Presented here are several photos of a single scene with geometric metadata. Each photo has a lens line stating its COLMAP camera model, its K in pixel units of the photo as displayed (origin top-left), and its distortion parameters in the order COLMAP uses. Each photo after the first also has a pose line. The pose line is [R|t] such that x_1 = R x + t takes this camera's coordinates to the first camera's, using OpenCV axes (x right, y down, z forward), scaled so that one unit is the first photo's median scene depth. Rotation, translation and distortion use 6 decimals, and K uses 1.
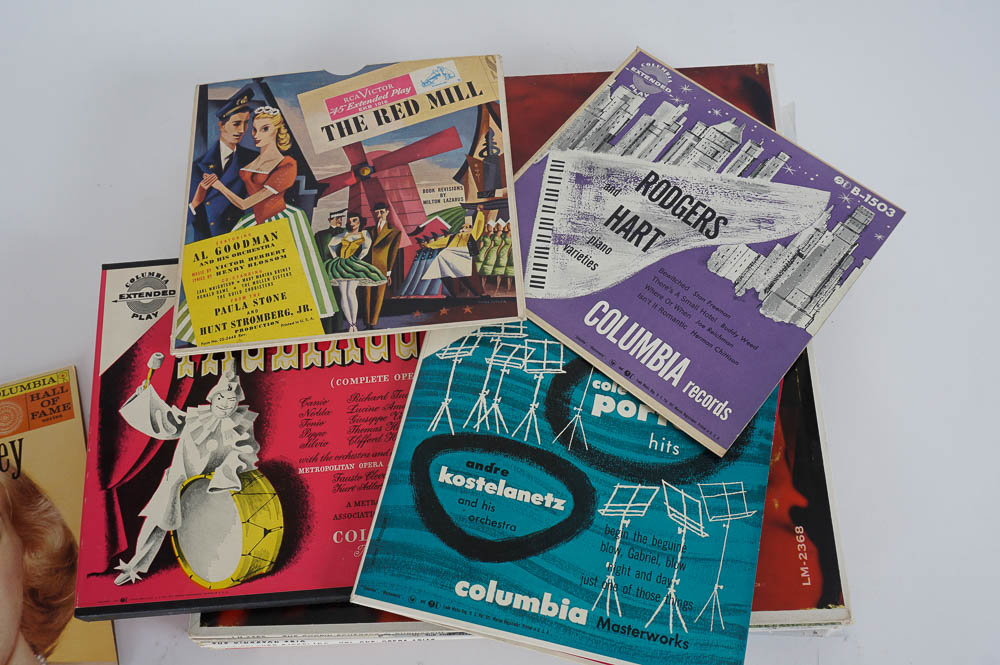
lens RADIAL K [[1059.6, 0, 501.7], [0, 1059.6, 337.7], [0, 0, 1]] dist [0.020997, 0.000000]
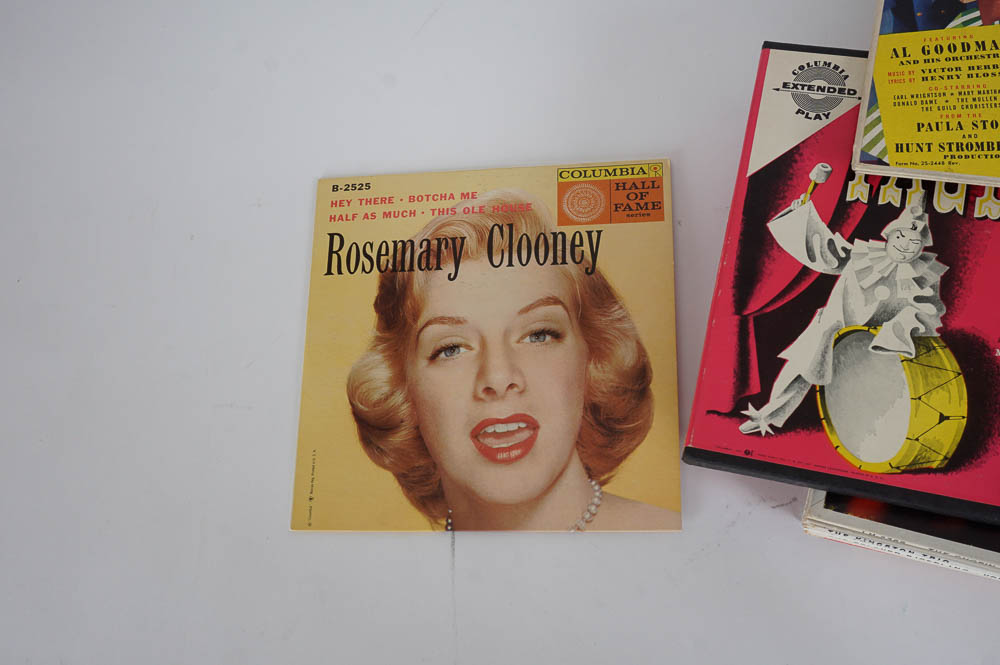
lens RADIAL K [[1059.6, 0, 499.0], [0, 1059.6, 328.0], [0, 0, 1]] dist [0.020997, 0.000000]
pose [[0.948130, 0.242314, -0.205752, -0.364092], [-0.217464, 0.966523, 0.136173, 0.078629], [0.231861, -0.084366, 0.969084, 0.161547]]
